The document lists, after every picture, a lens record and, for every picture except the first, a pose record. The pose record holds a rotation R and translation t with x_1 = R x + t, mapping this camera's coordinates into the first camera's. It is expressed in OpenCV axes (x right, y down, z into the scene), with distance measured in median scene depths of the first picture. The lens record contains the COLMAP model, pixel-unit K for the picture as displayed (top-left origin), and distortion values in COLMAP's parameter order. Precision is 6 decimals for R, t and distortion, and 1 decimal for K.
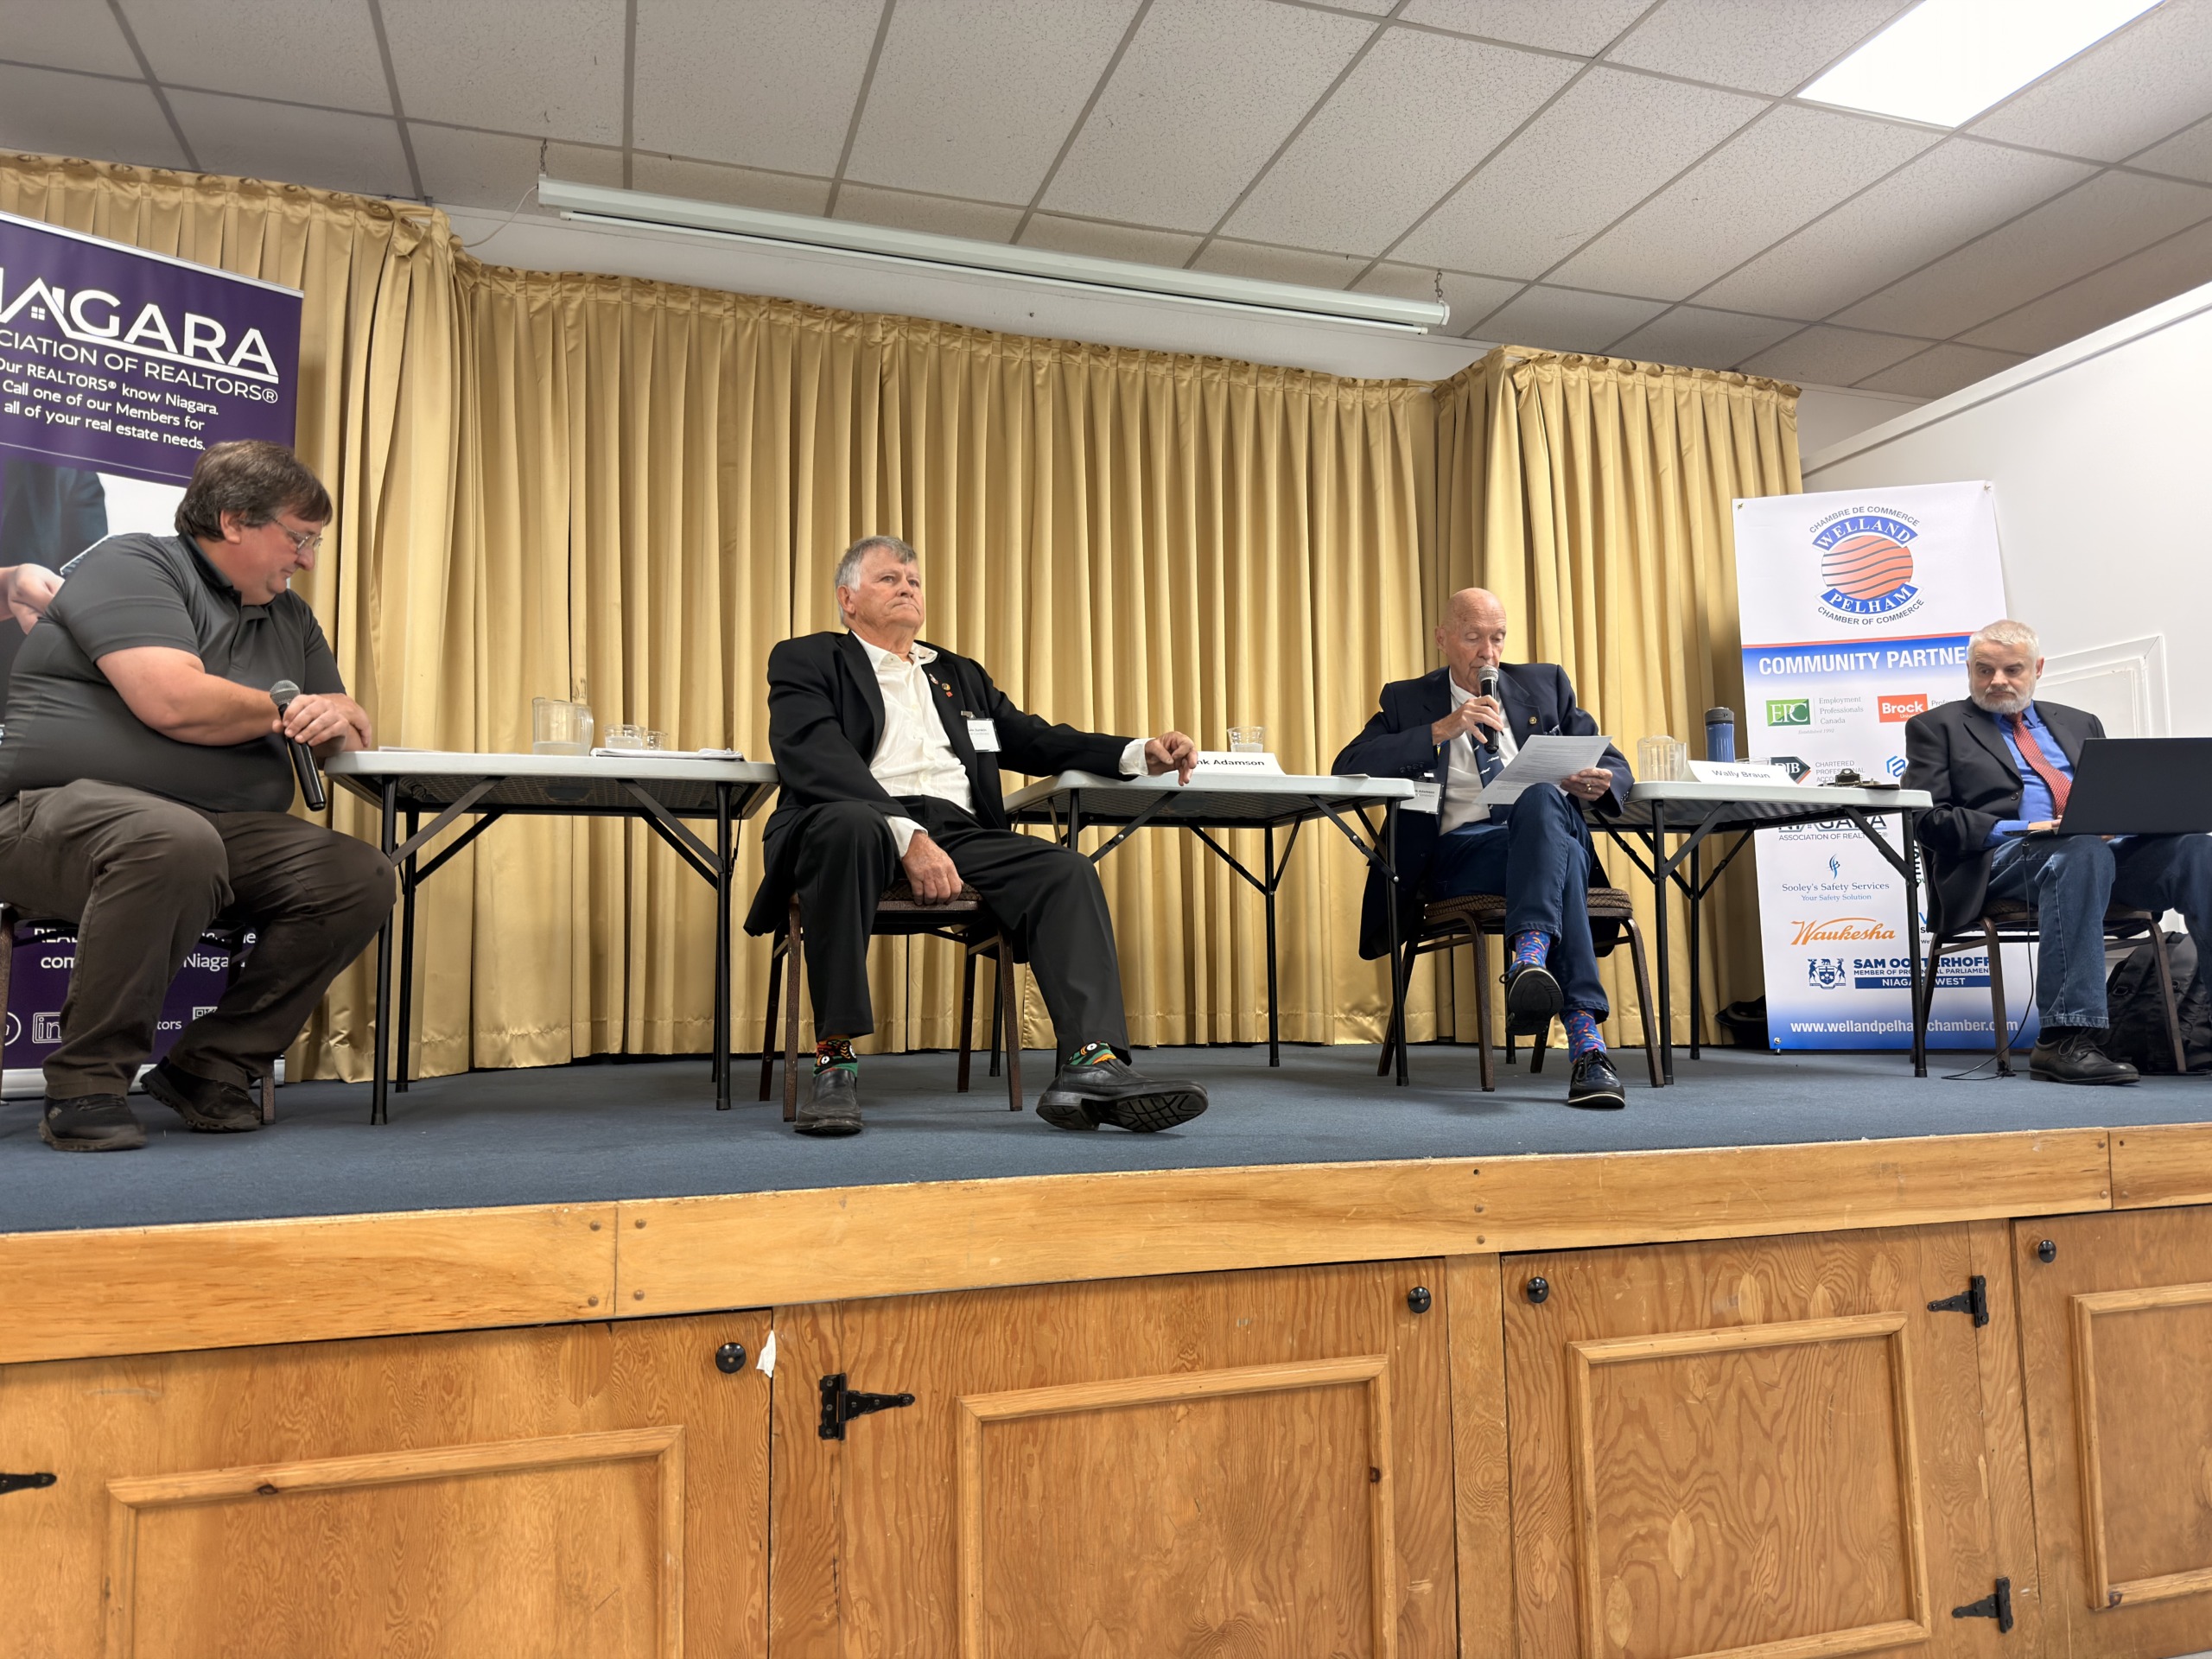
lens RADIAL K [[1561.5, 0, 1111.8], [0, 1561.5, 823.3], [0, 0, 1]] dist [0.042087, -0.031770]
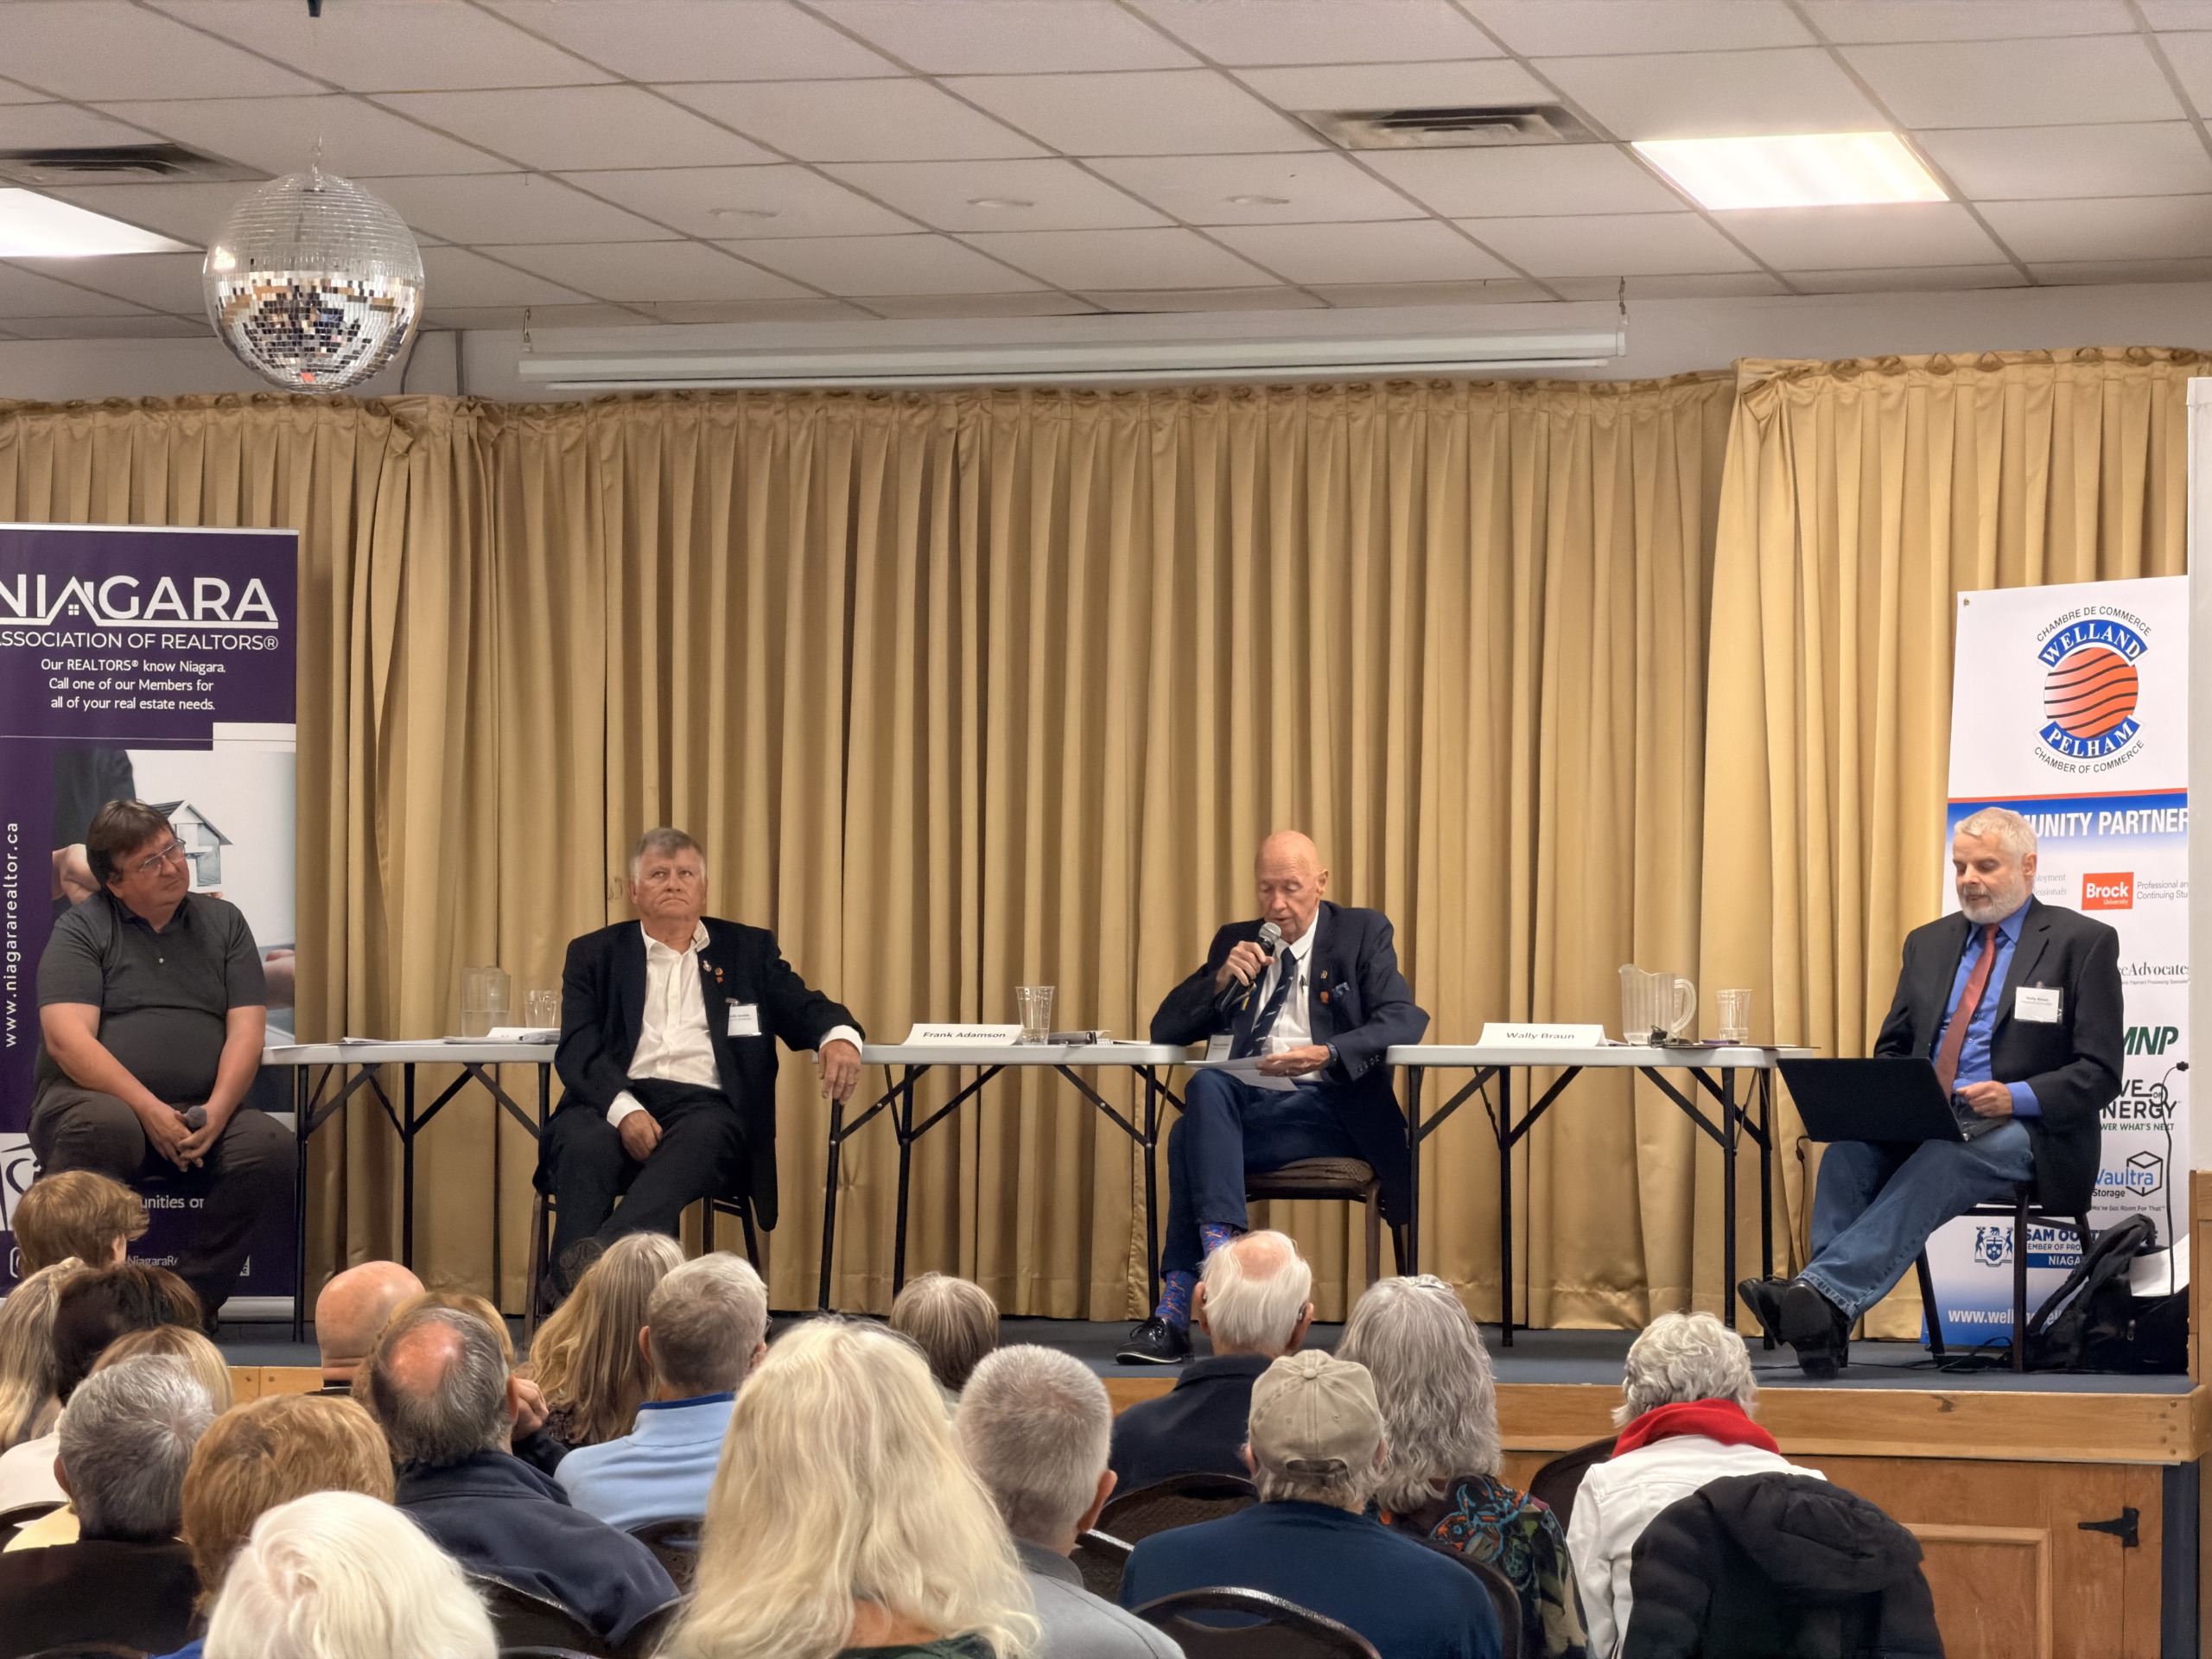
lens RADIAL K [[6818.4, 0, 1106.0], [0, 6818.4, 829.5], [0, 0, 1]] dist [0.390291, 1.684067]
pose [[0.851201, -0.010112, -0.524742, 2.136290], [0.038967, 0.998273, 0.043972, -0.311977], [0.523391, -0.057877, 0.850125, -2.361395]]
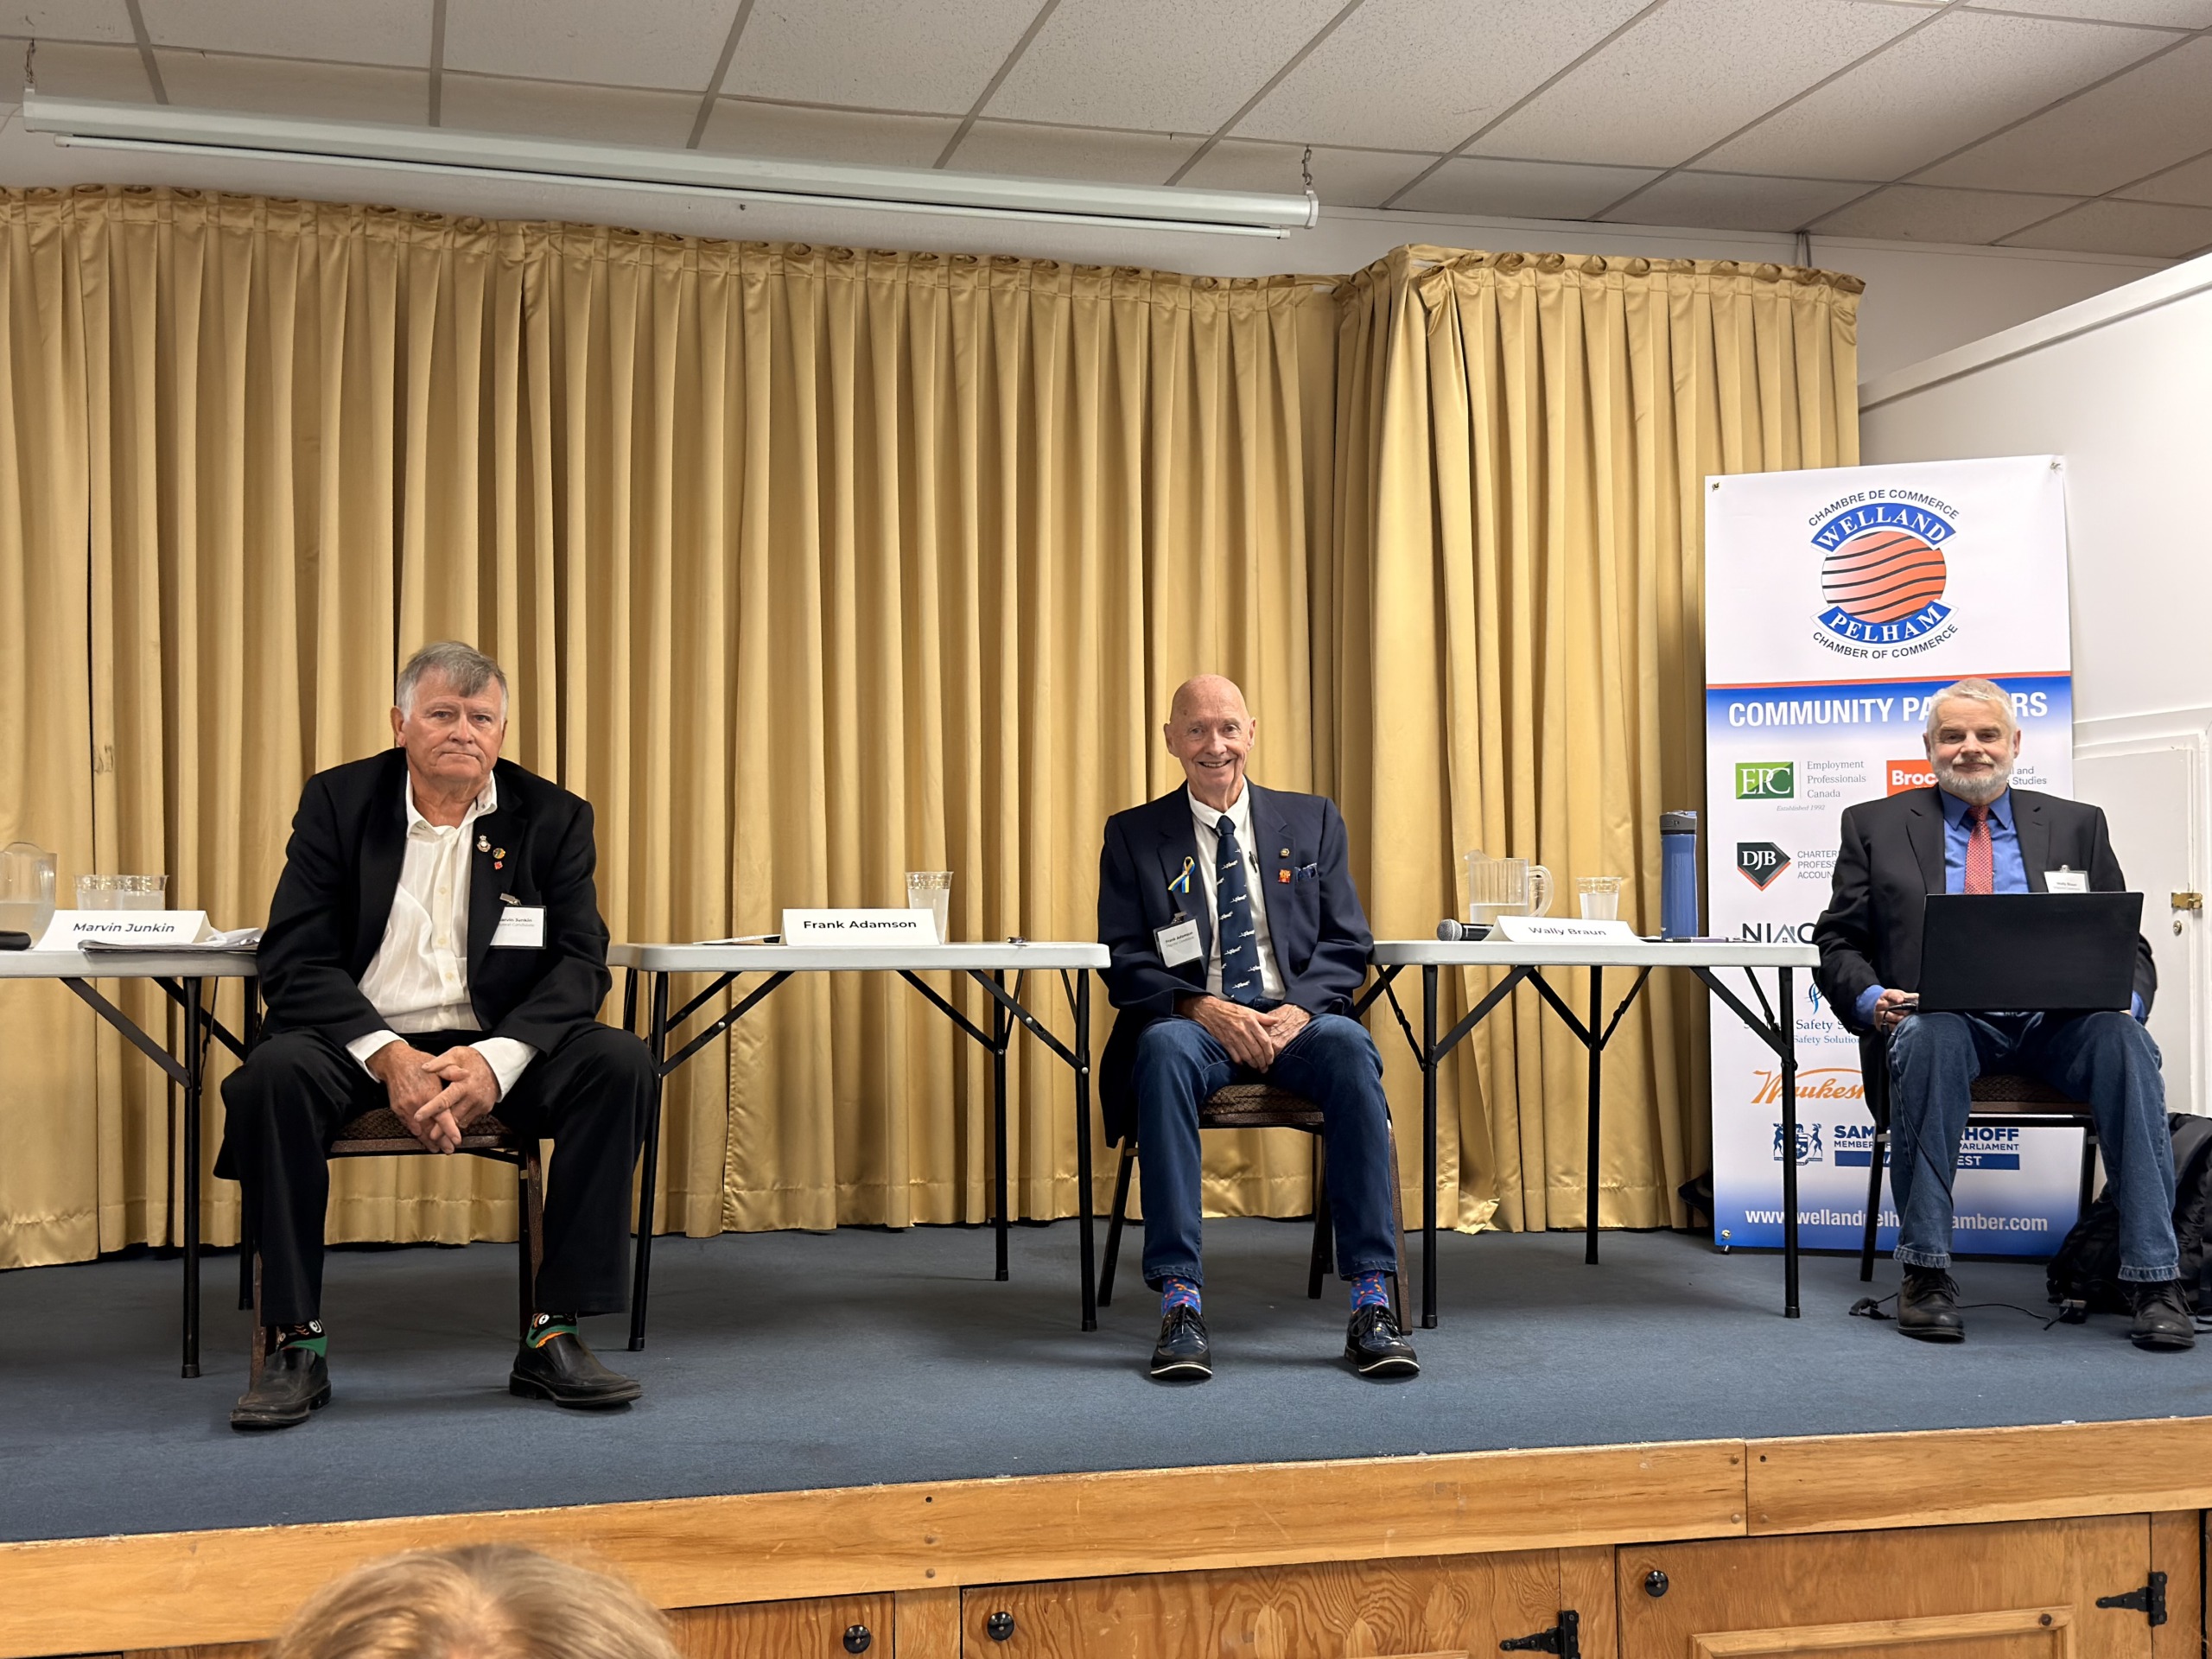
lens RADIAL K [[2620.5, 0, 1094.4], [0, 2620.5, 841.6], [0, 0, 1]] dist [0.263017, -0.614449]
pose [[0.998635, 0.003784, -0.052091, 0.224507], [-0.000612, 0.998151, 0.060785, -0.140913], [0.052225, -0.060670, 0.996791, -0.287441]]
